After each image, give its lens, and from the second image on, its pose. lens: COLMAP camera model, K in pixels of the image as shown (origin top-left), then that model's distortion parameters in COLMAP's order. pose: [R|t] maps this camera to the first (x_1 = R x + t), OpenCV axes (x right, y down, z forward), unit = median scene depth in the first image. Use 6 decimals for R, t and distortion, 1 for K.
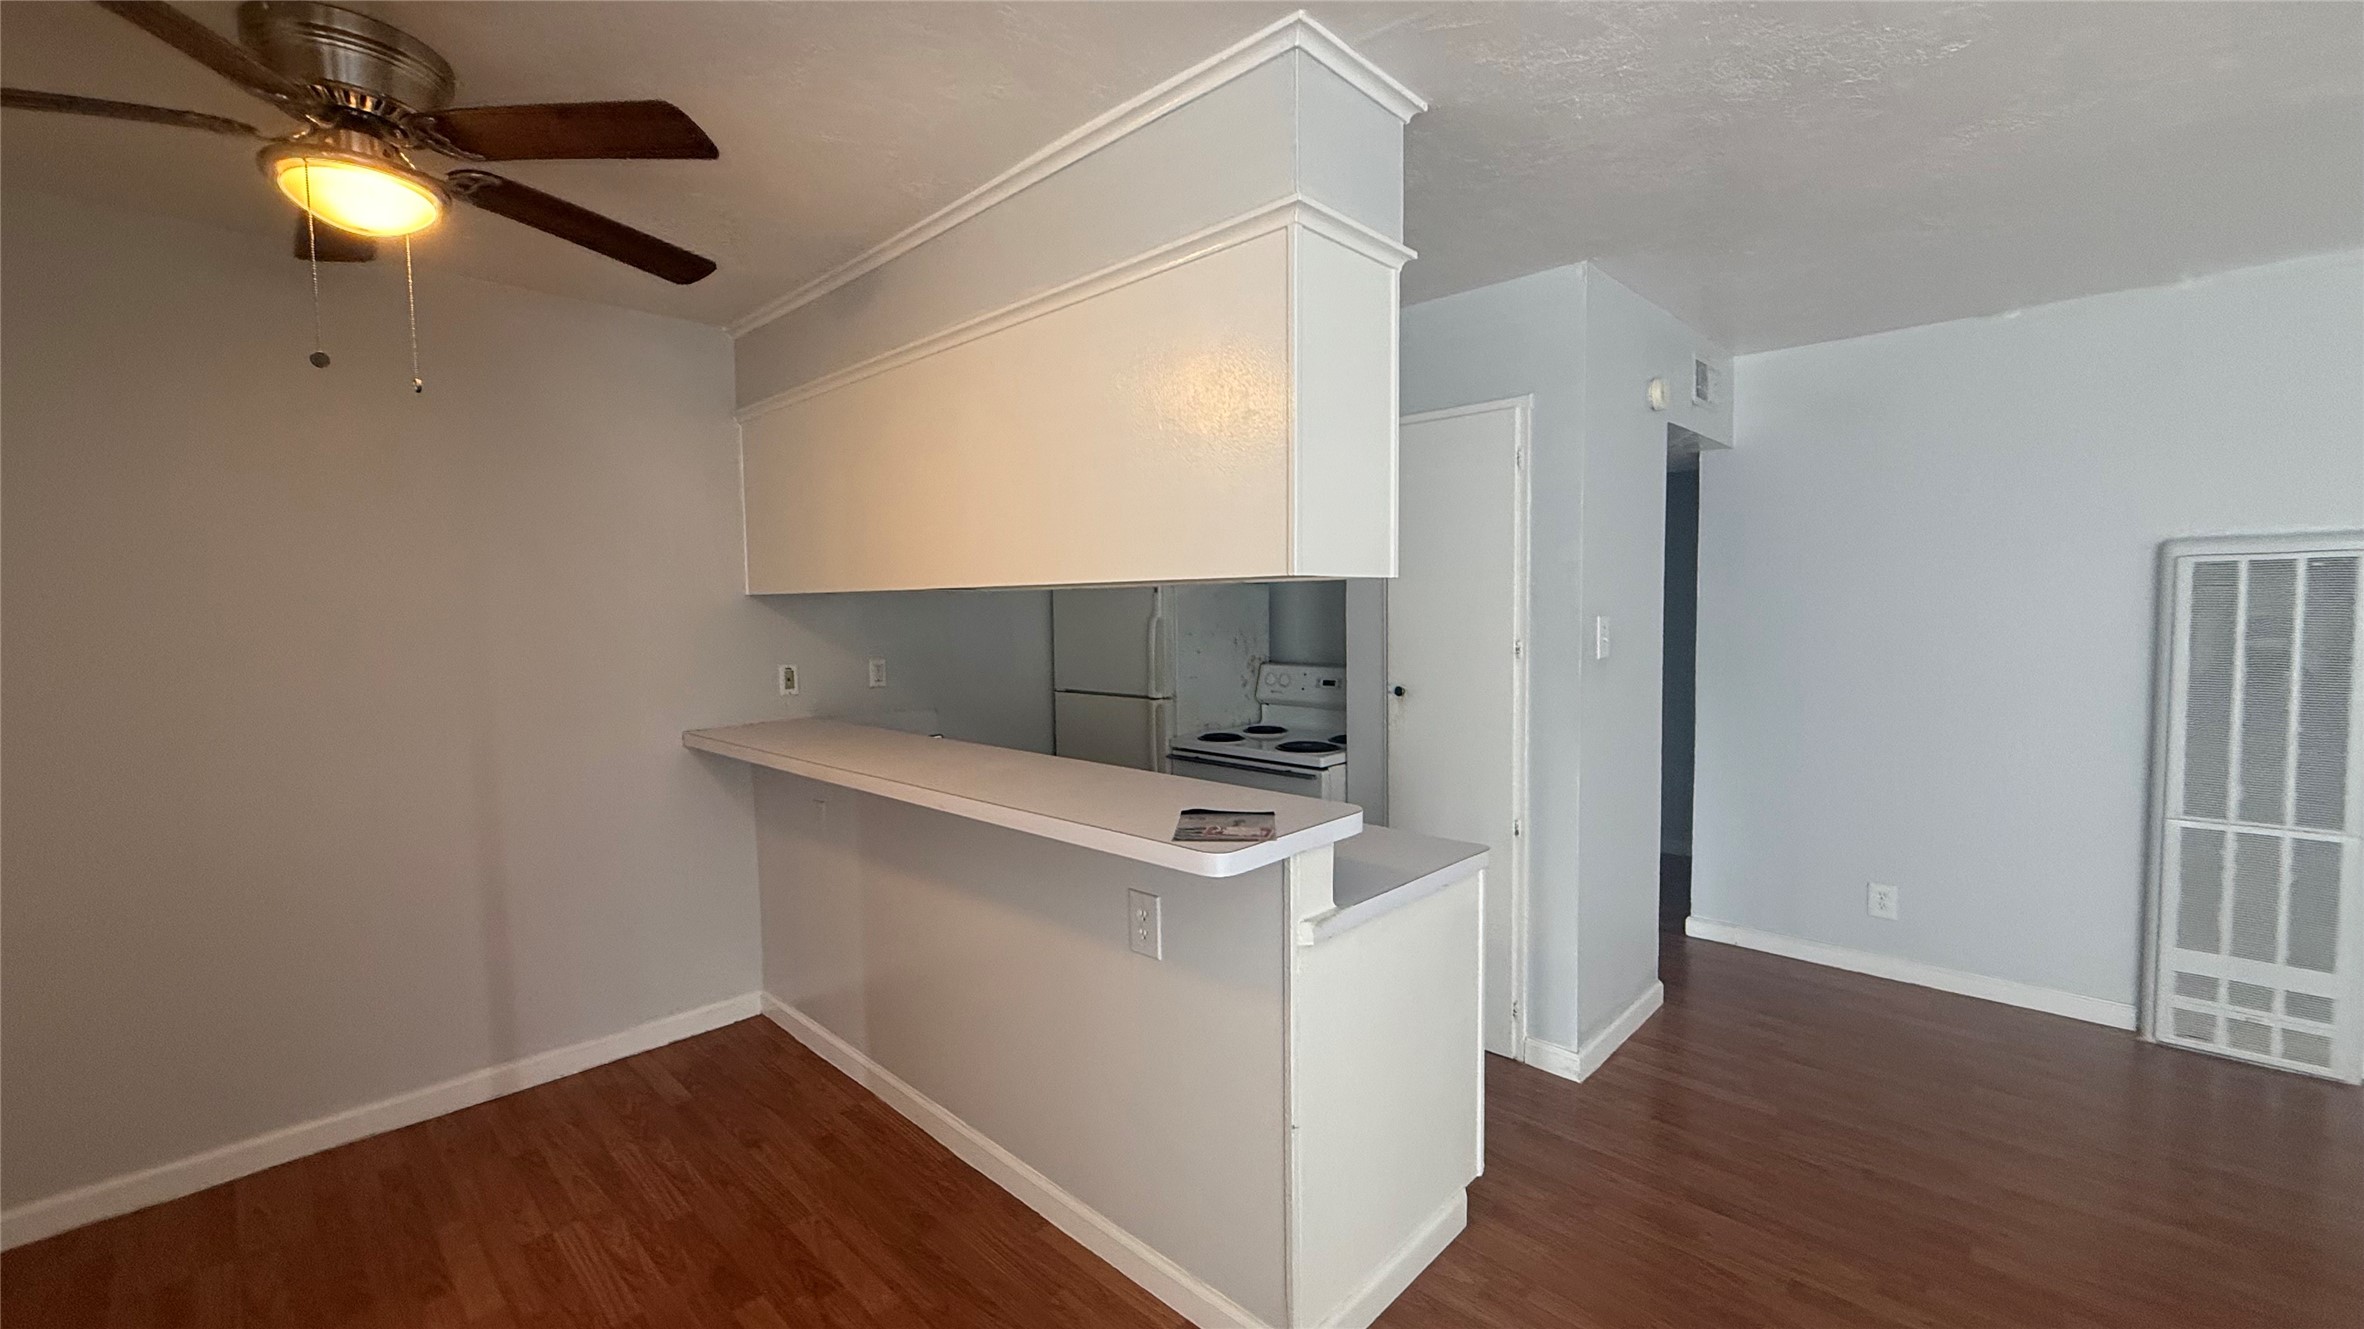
lens RADIAL K [[940.5, 0, 1177.7], [0, 940.5, 669.4], [0, 0, 1]] dist [-0.000436, -0.000065]
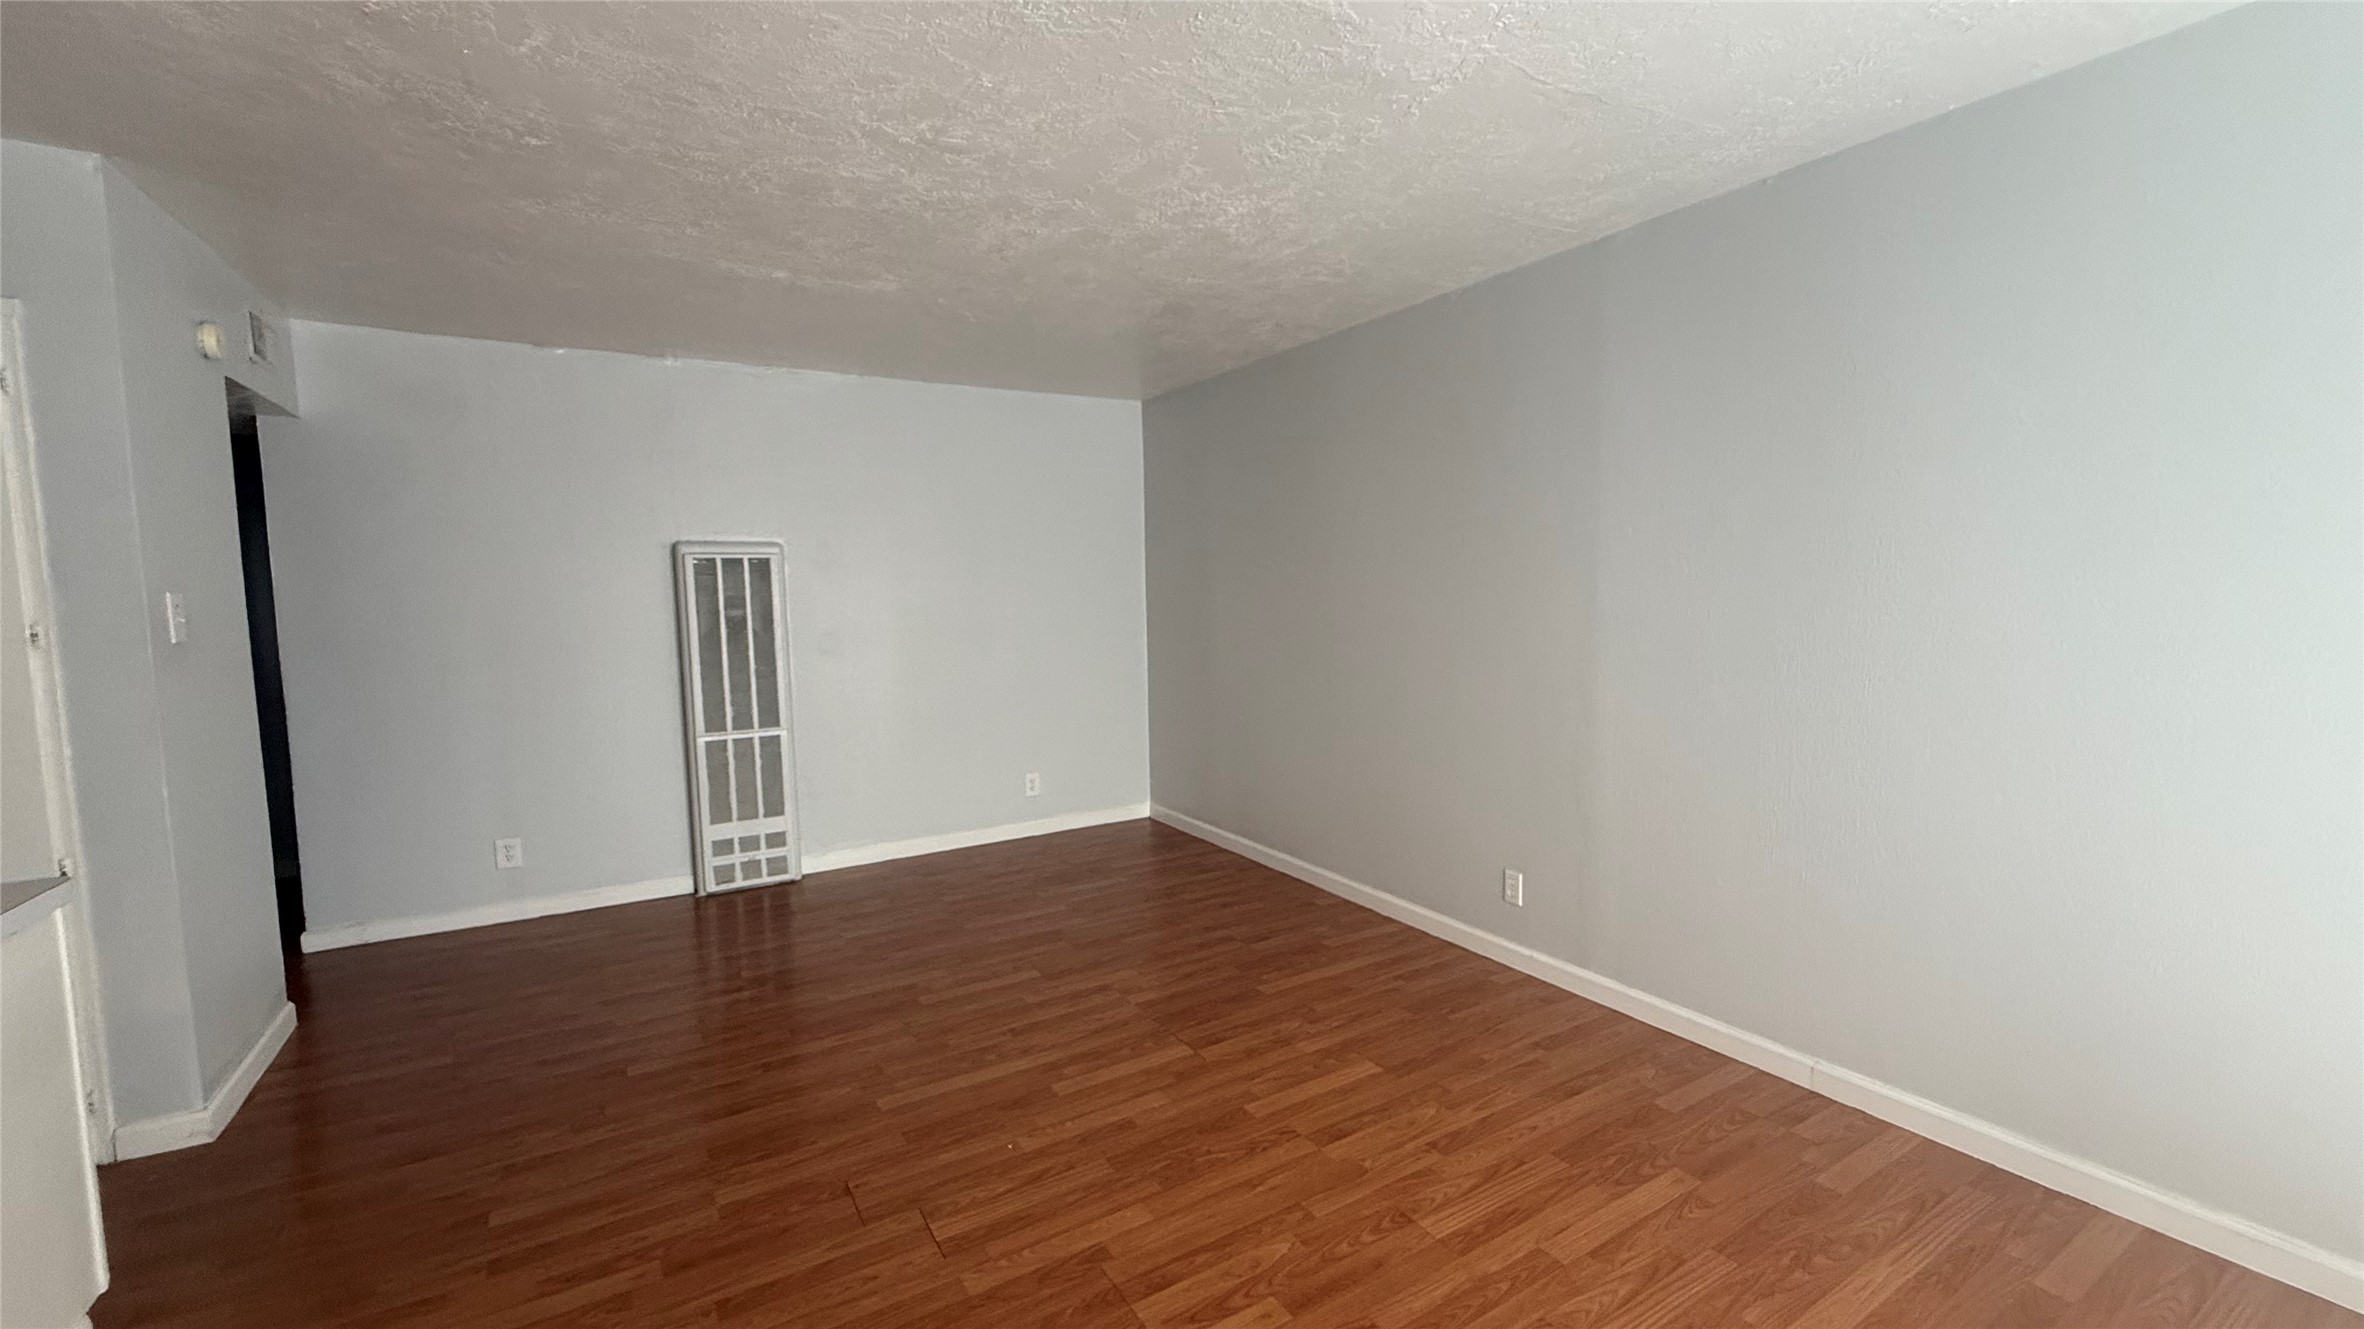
lens RADIAL K [[940.5, 0, 1177.7], [0, 940.5, 669.4], [0, 0, 1]] dist [-0.000436, -0.000065]
pose [[0.253416, -0.071853, 0.964685, -0.138214], [0.072172, 0.995863, 0.055217, 0.030831], [-0.964661, 0.055630, 0.257553, -0.082274]]
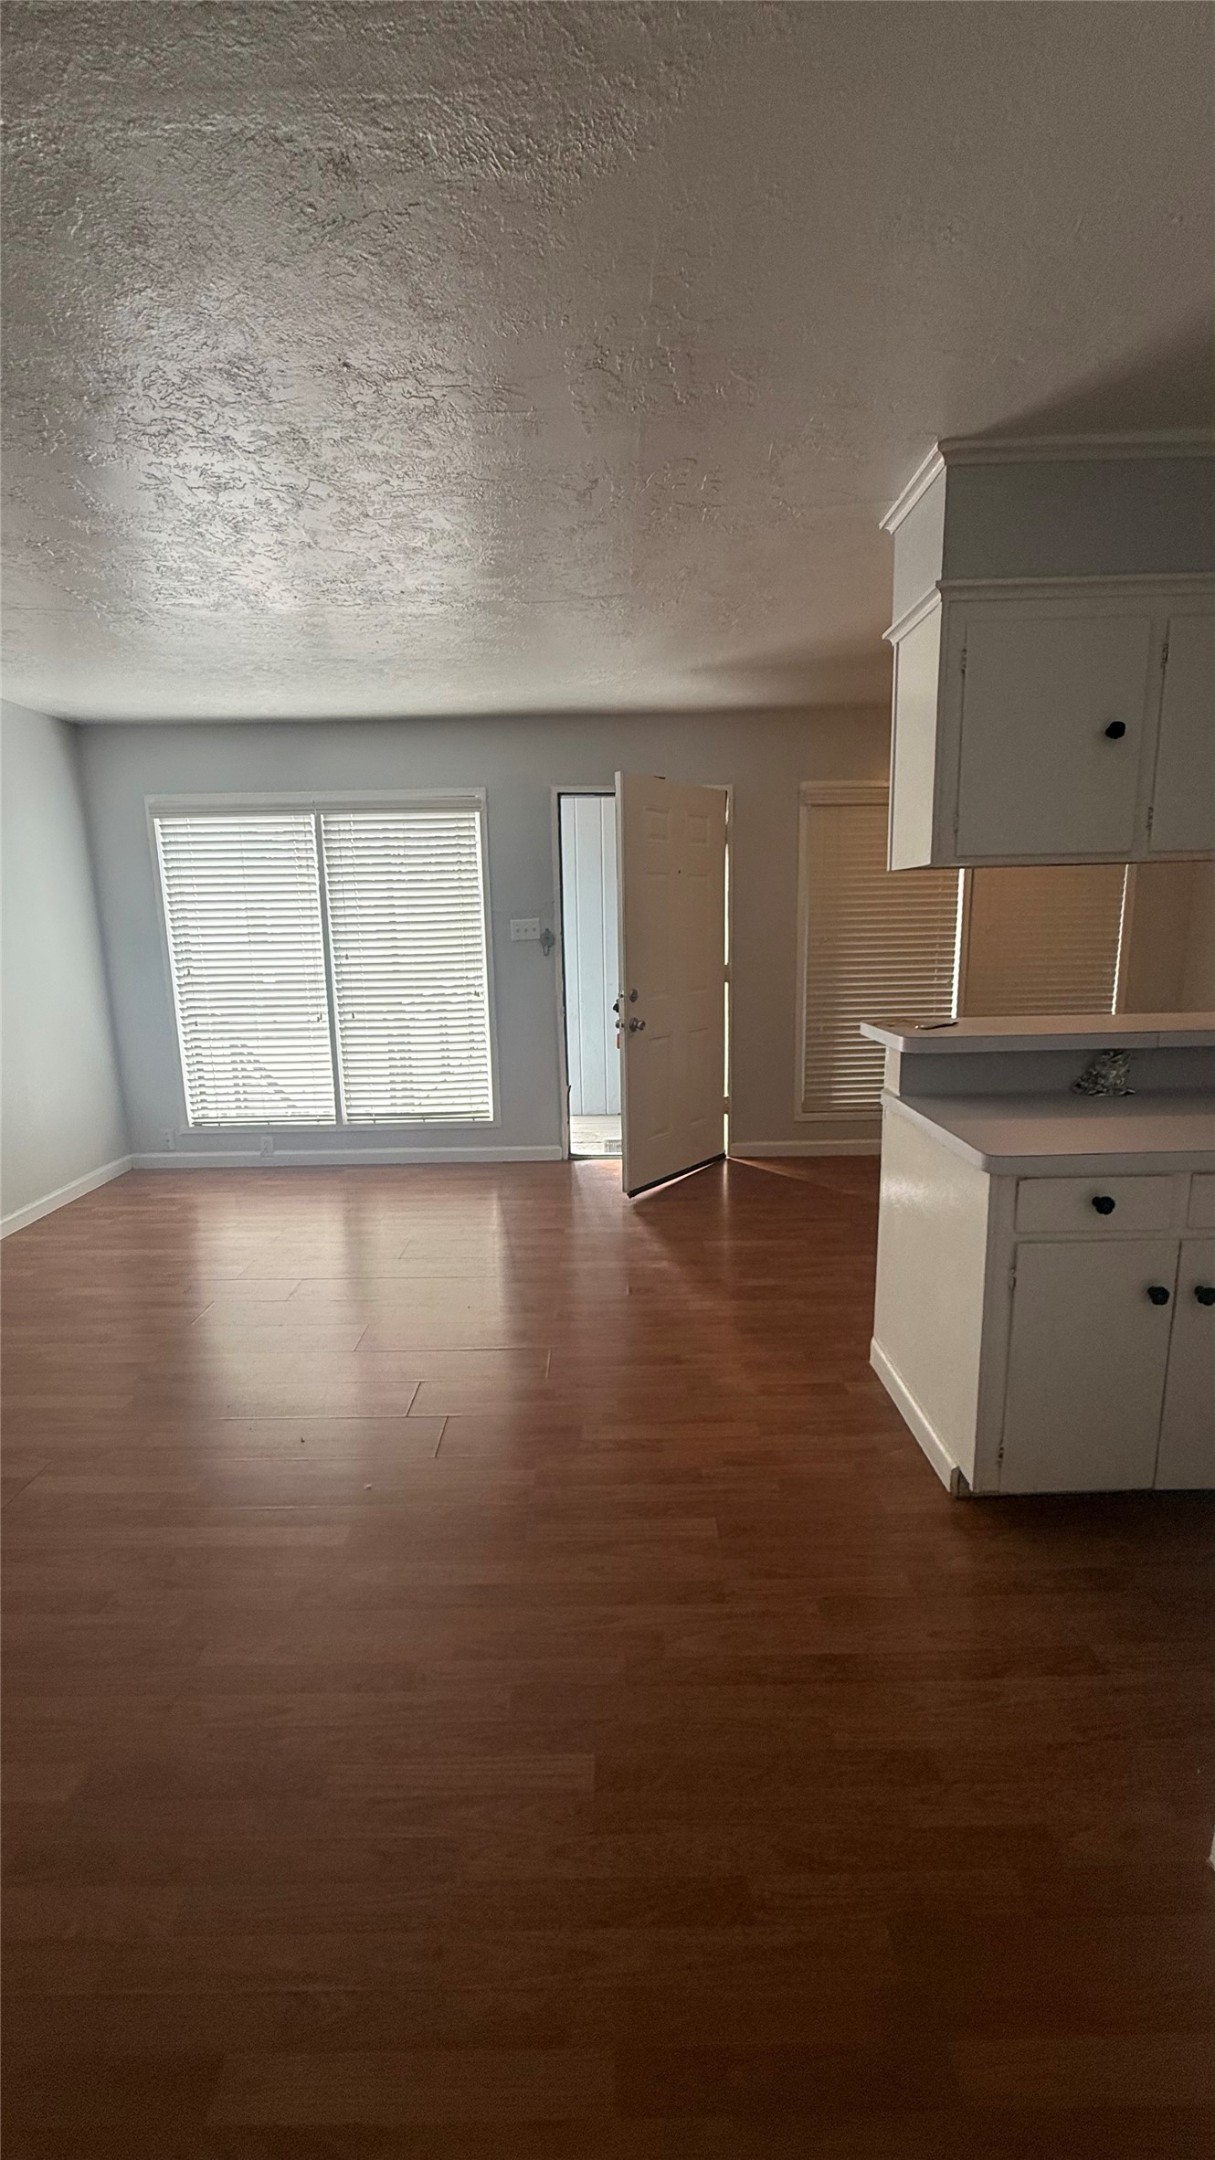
lens RADIAL K [[859.3, 0, 604.2], [0, 859.3, 1075.3], [0, 0, 1]] dist [-0.000436, -0.000065]
pose [[-0.716125, 0.155374, -0.680459, 0.884887], [-0.012852, 0.971807, 0.235426, -0.057228], [0.697854, 0.177340, -0.693939, 1.003276]]
